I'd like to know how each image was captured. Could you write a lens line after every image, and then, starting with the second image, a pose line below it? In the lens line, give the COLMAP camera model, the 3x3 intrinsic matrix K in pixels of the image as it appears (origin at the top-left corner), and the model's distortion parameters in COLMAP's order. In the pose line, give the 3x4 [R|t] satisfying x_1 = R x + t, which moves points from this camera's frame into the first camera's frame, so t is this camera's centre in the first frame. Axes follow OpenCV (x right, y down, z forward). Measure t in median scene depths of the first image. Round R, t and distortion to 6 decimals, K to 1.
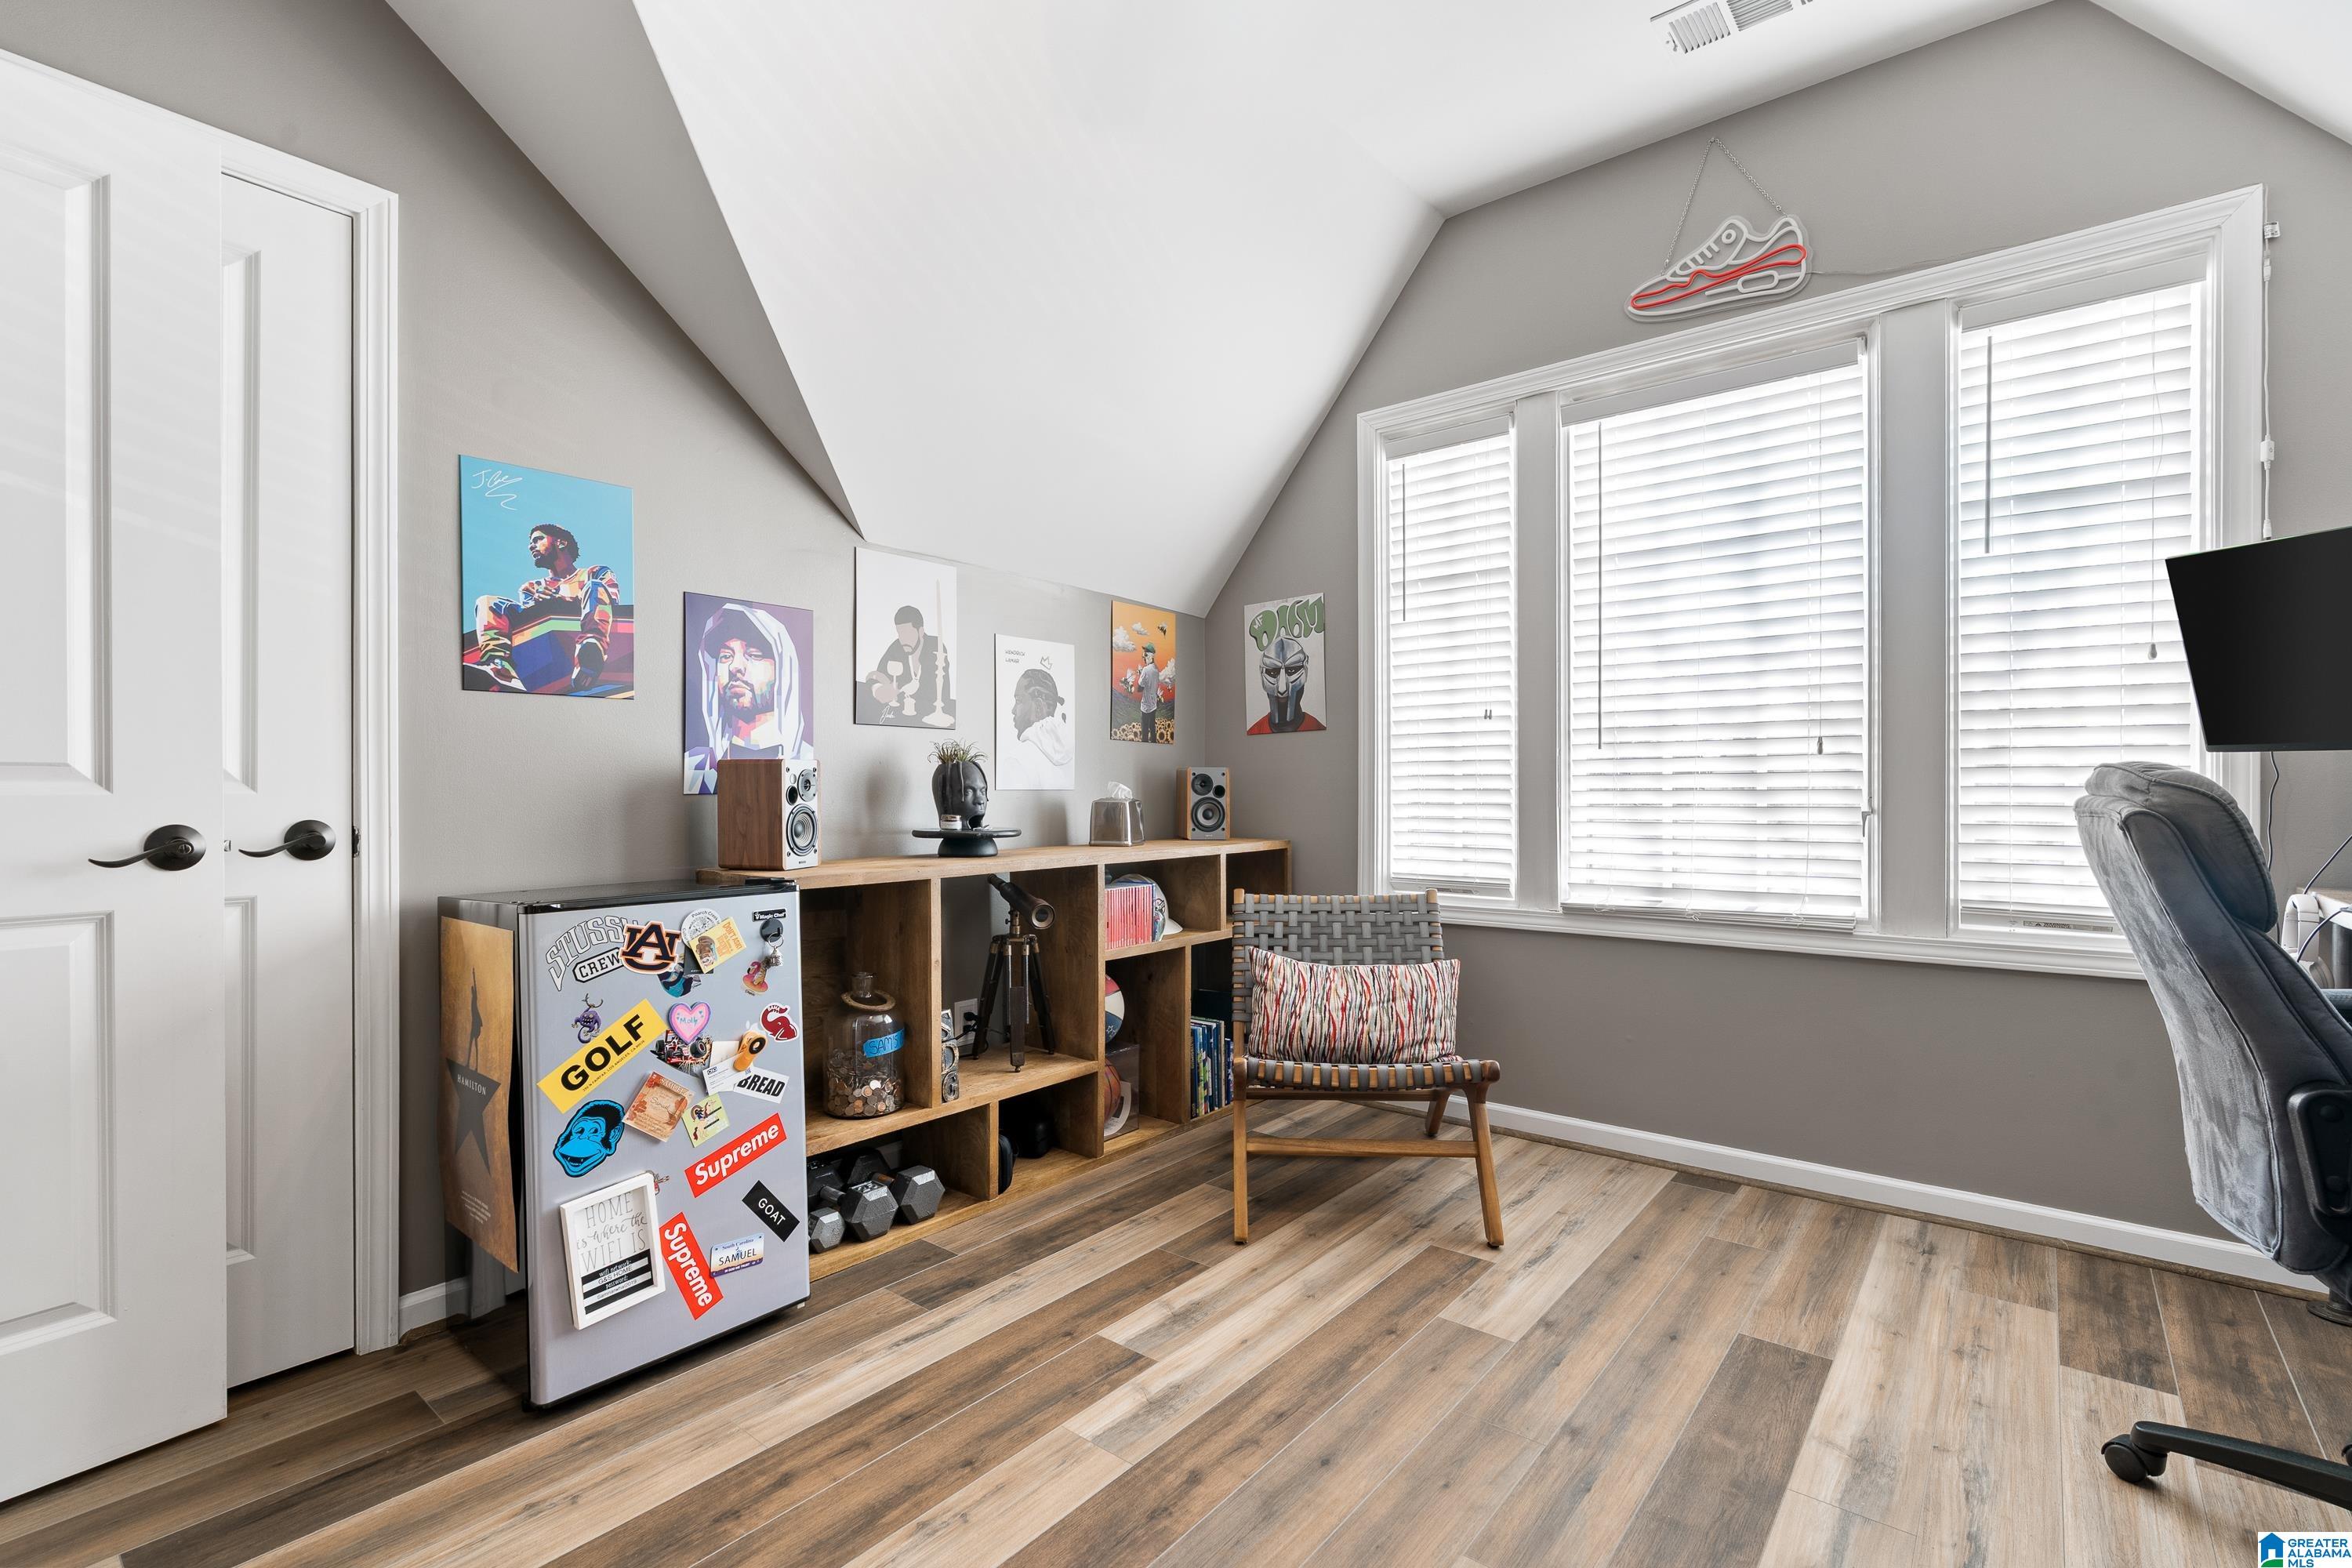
lens RADIAL K [[1072.5, 0, 1178.9], [0, 1072.5, 796.5], [0, 0, 1]] dist [0.001206, 0.000093]
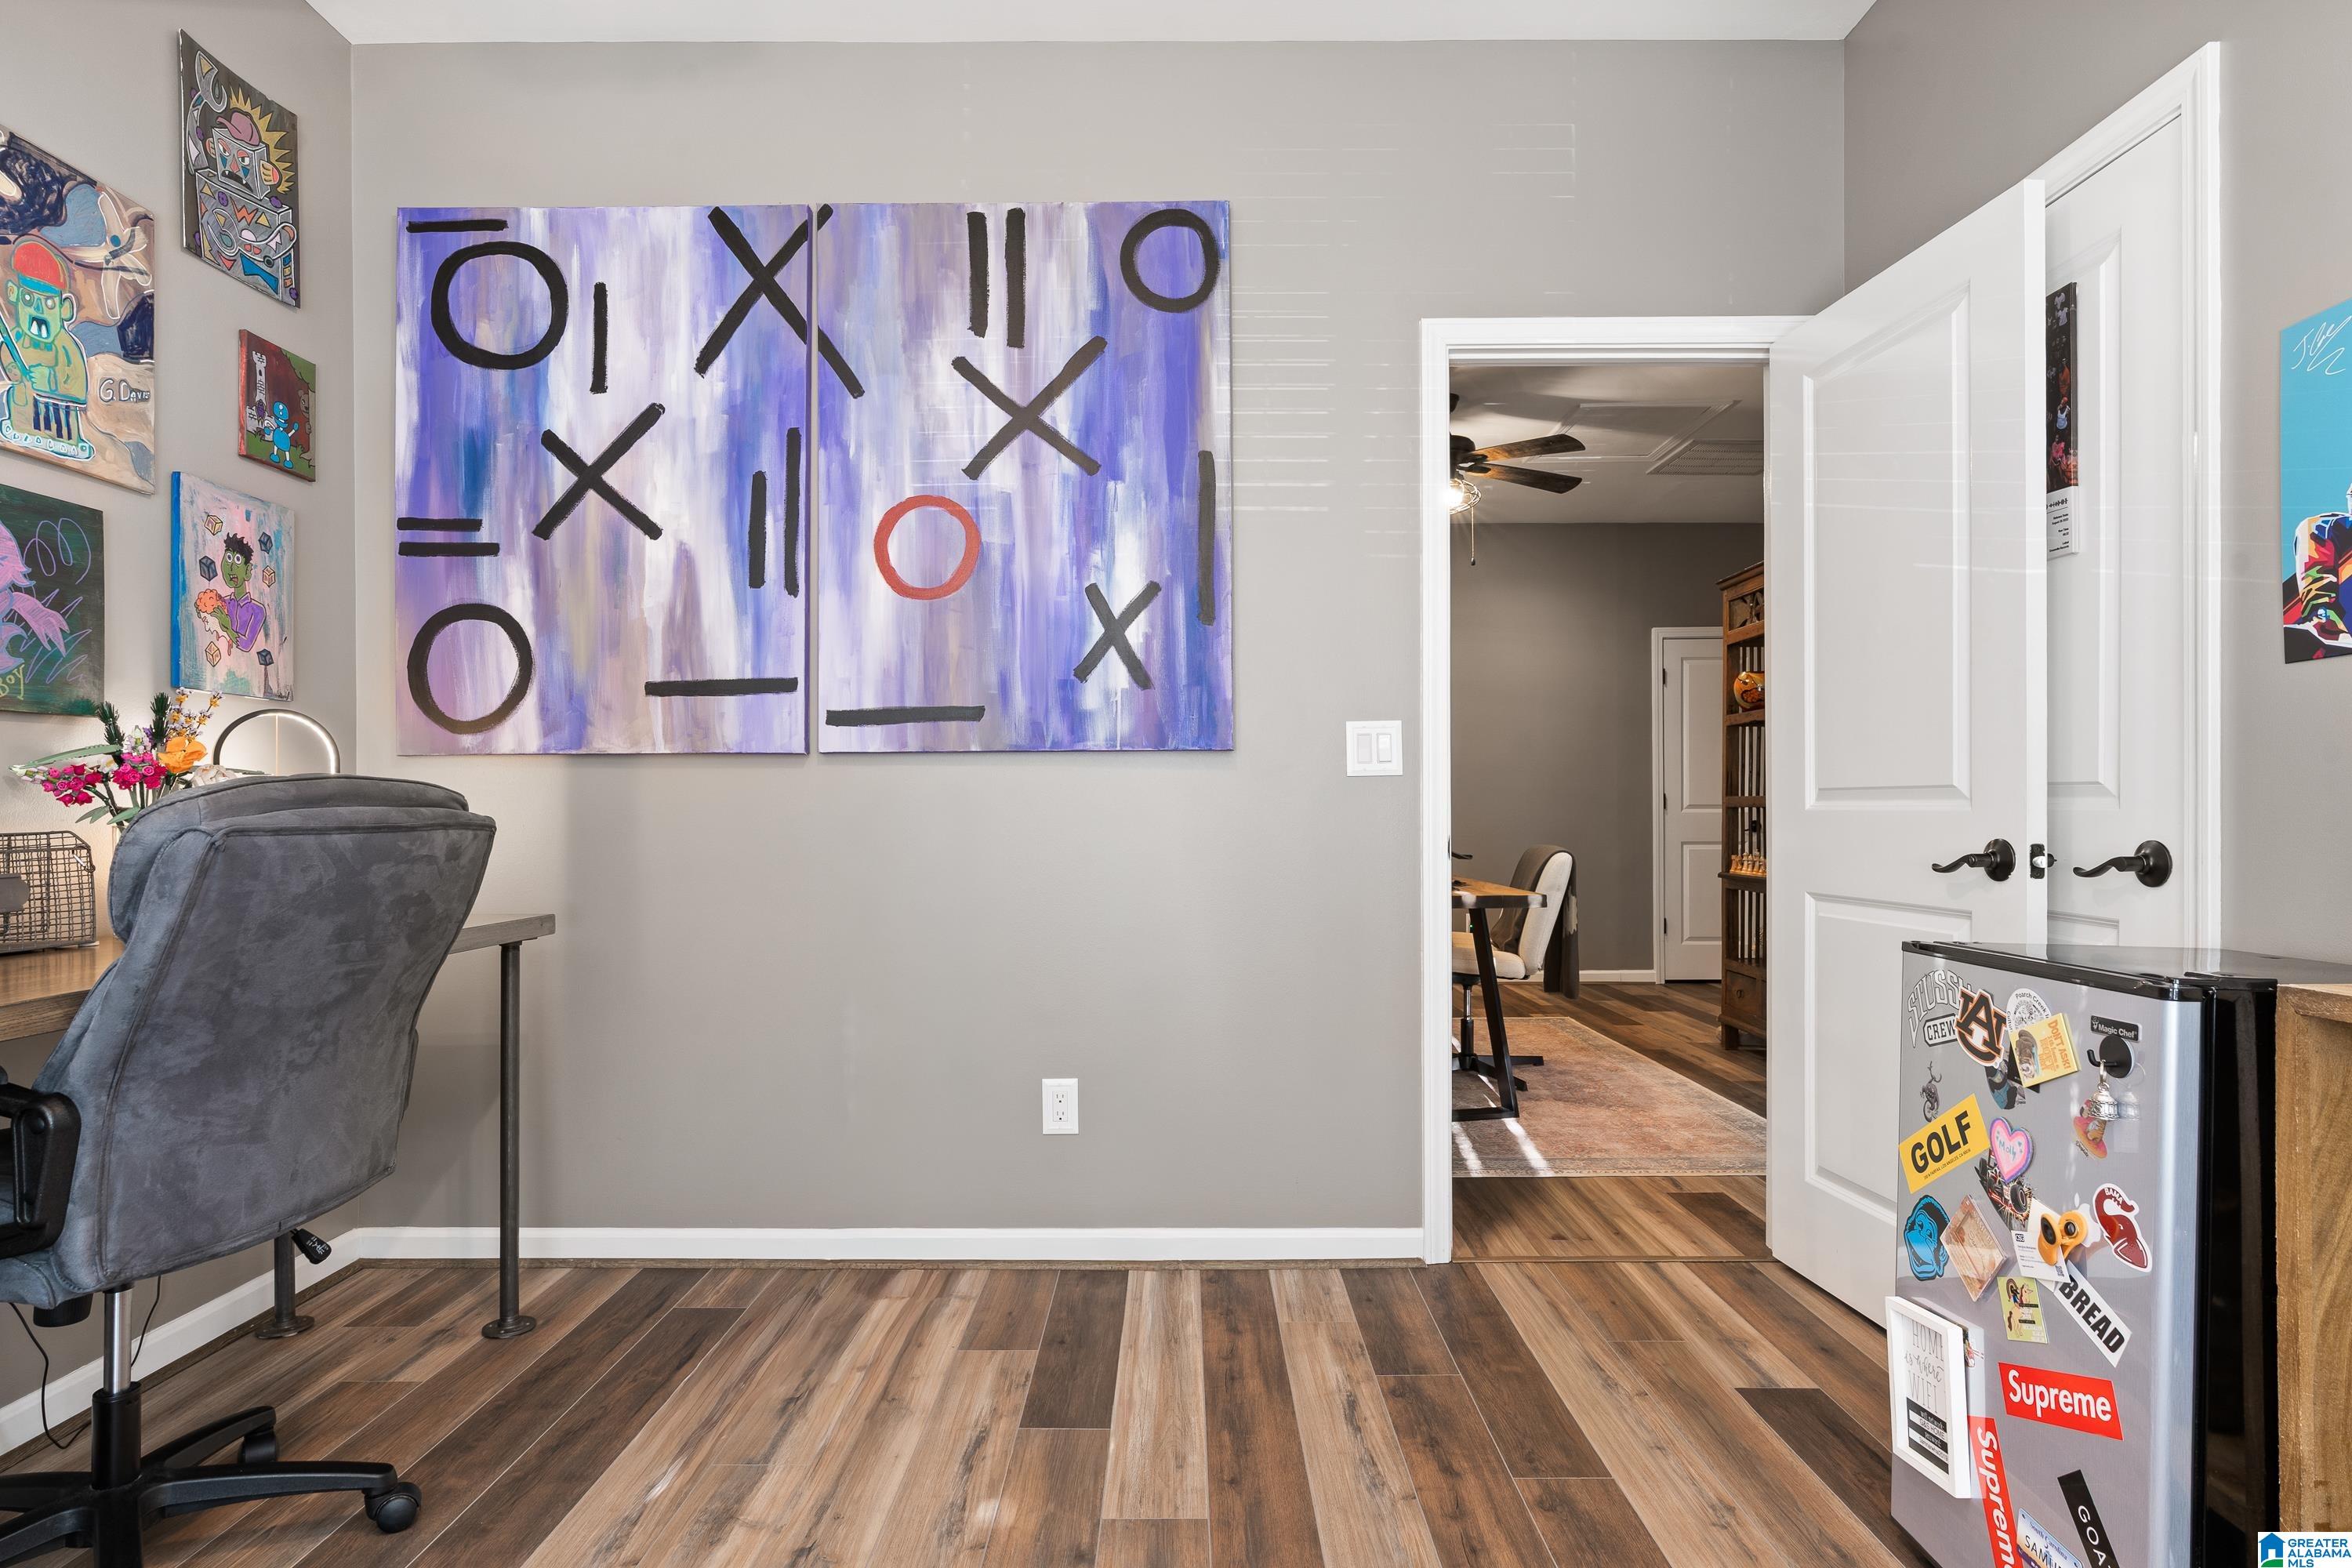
lens RADIAL K [[1285.0, 0, 1177.9], [0, 1285.0, 794.4], [0, 0, 1]] dist [-0.002668, -0.000453]
pose [[-0.780646, -0.001997, -0.624970, 0.460252], [0.002683, 0.999975, -0.006548, -0.010897], [0.624968, -0.006789, -0.780621, 1.308876]]
